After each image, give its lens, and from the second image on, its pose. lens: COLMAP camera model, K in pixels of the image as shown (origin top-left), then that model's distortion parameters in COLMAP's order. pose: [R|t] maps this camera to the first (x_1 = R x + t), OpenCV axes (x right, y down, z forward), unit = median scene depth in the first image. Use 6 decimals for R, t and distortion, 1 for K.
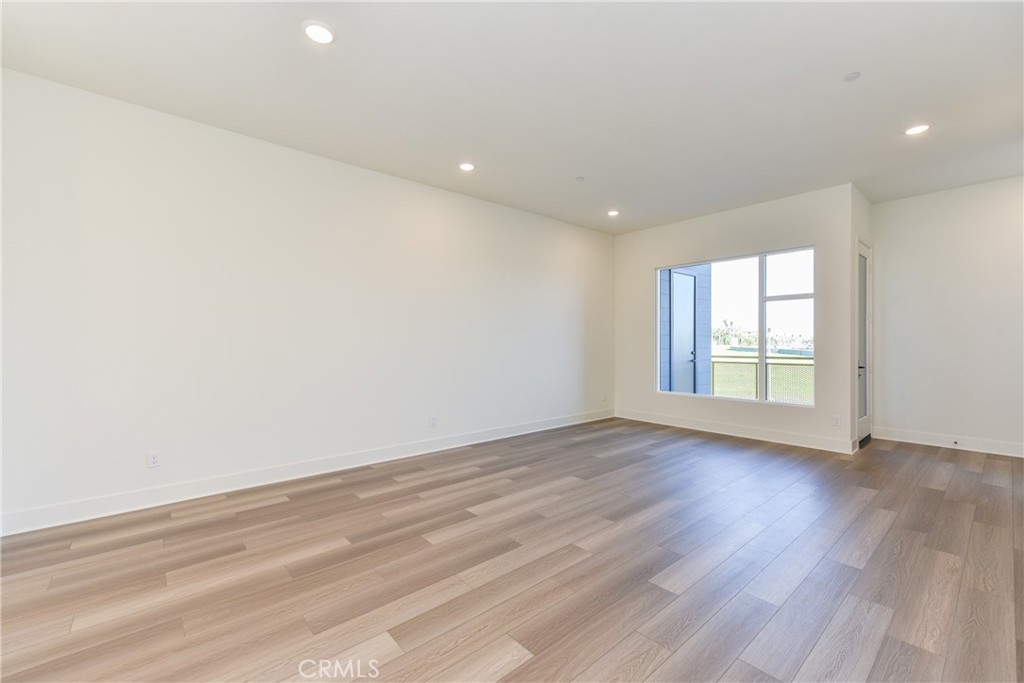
lens RADIAL K [[407.2, 0, 512.0], [0, 407.2, 341.5], [0, 0, 1]] dist [-0.000226, 0.000062]
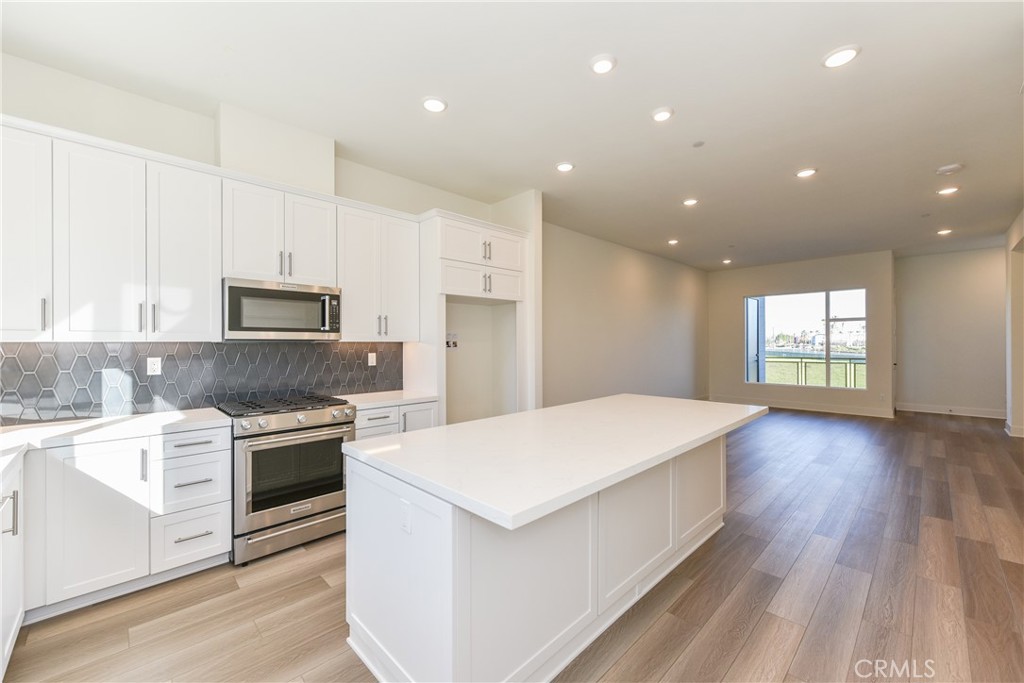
lens RADIAL K [[407.2, 0, 512.0], [0, 407.2, 341.5], [0, 0, 1]] dist [-0.000226, 0.000062]
pose [[0.997512, -0.007013, 0.070154, -0.715430], [0.006942, 0.999975, 0.001256, -0.037043], [-0.070161, -0.000766, 0.997535, -0.458914]]
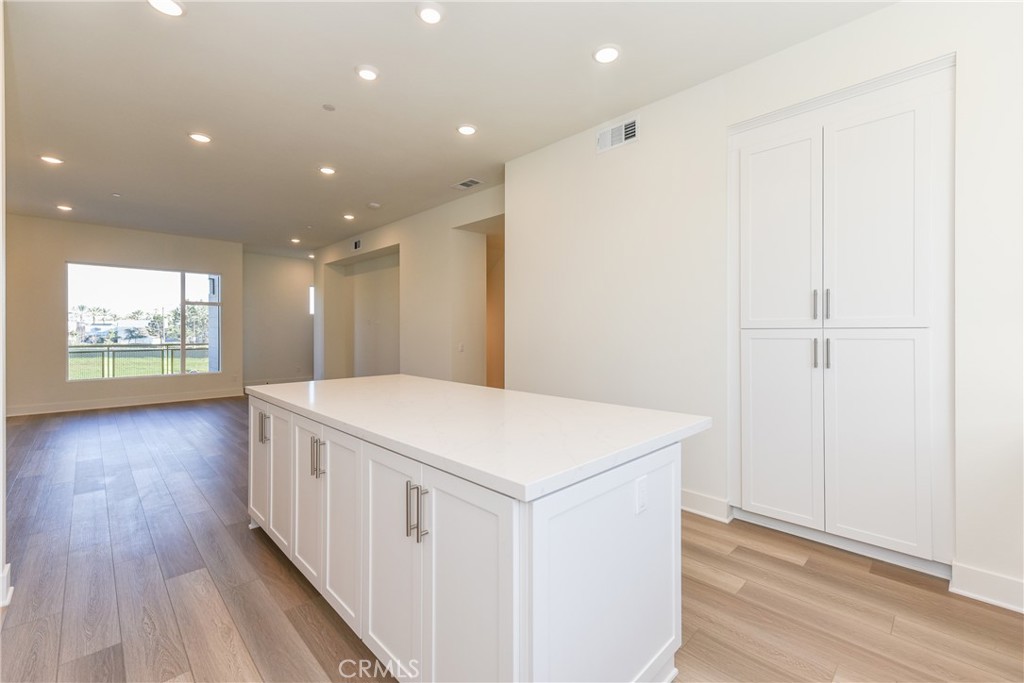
lens RADIAL K [[438.8, 0, 512.0], [0, 438.8, 341.5], [0, 0, 1]] dist [0.000063, -0.000015]
pose [[-0.065345, -0.023304, 0.997591, -1.067037], [-0.009262, 0.999698, 0.022747, -0.016685], [-0.997820, -0.007753, -0.065542, -0.042976]]
